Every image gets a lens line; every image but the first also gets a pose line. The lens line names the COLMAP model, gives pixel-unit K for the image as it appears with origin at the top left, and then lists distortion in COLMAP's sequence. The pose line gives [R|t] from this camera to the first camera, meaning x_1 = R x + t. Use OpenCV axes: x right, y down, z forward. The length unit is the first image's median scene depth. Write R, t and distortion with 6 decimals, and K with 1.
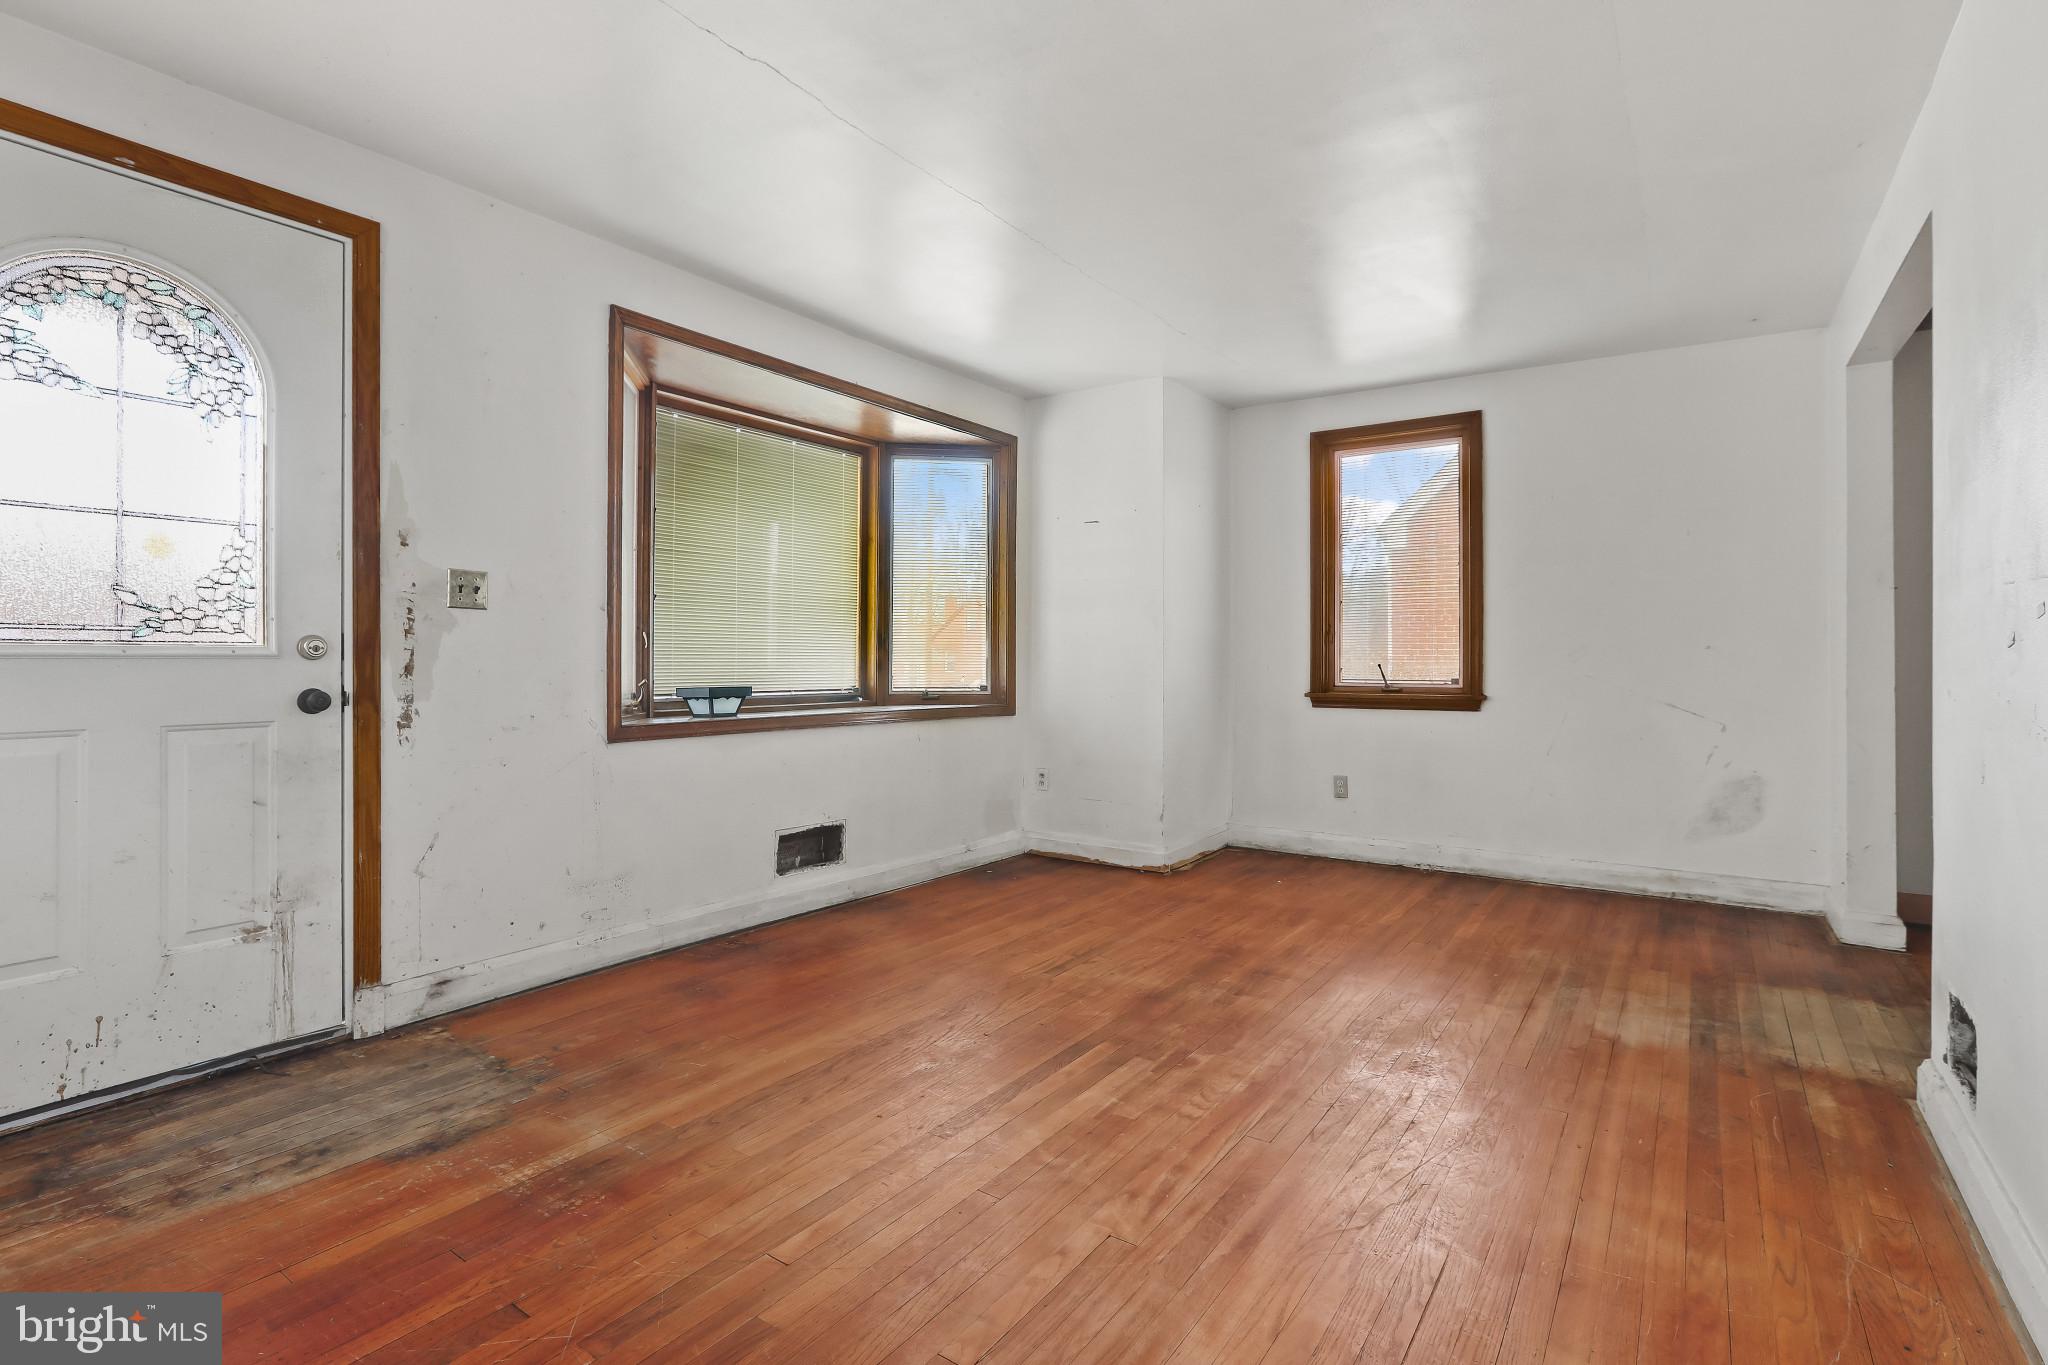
lens RADIAL K [[957.8, 0, 1032.1], [0, 957.8, 660.0], [0, 0, 1]] dist [-0.008367, 0.000549]
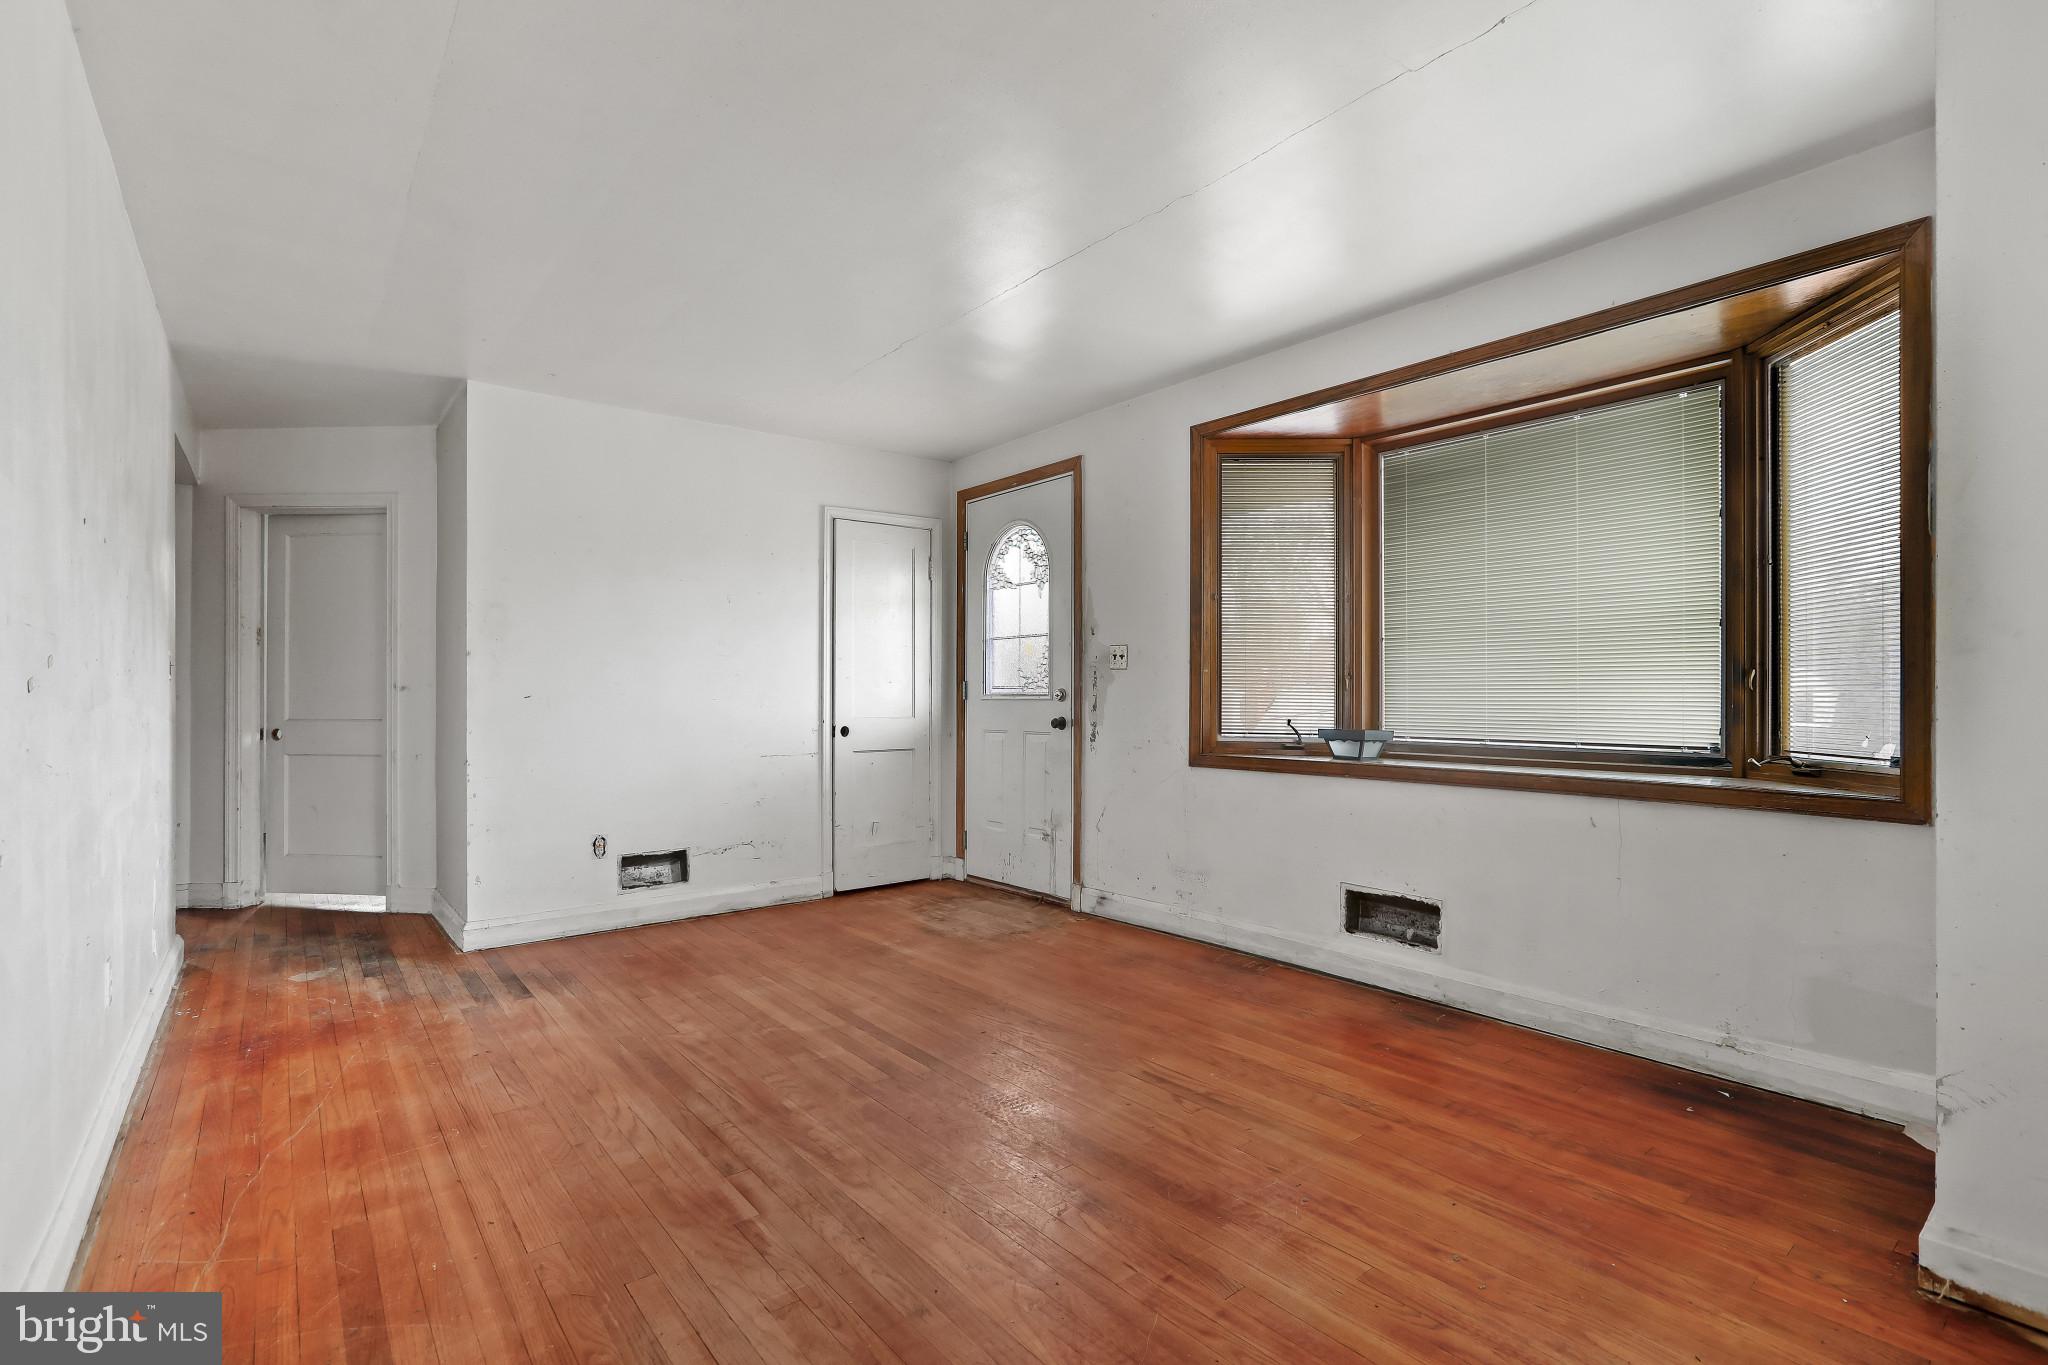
lens RADIAL K [[938.1, 0, 1025.7], [0, 938.1, 708.7], [0, 0, 1]] dist [-0.046860, 0.012202]
pose [[-0.272981, 0.002750, -0.962015, 1.005200], [-0.004666, 0.999980, 0.004182, 0.006435], [0.962008, 0.005630, -0.272963, 1.362072]]
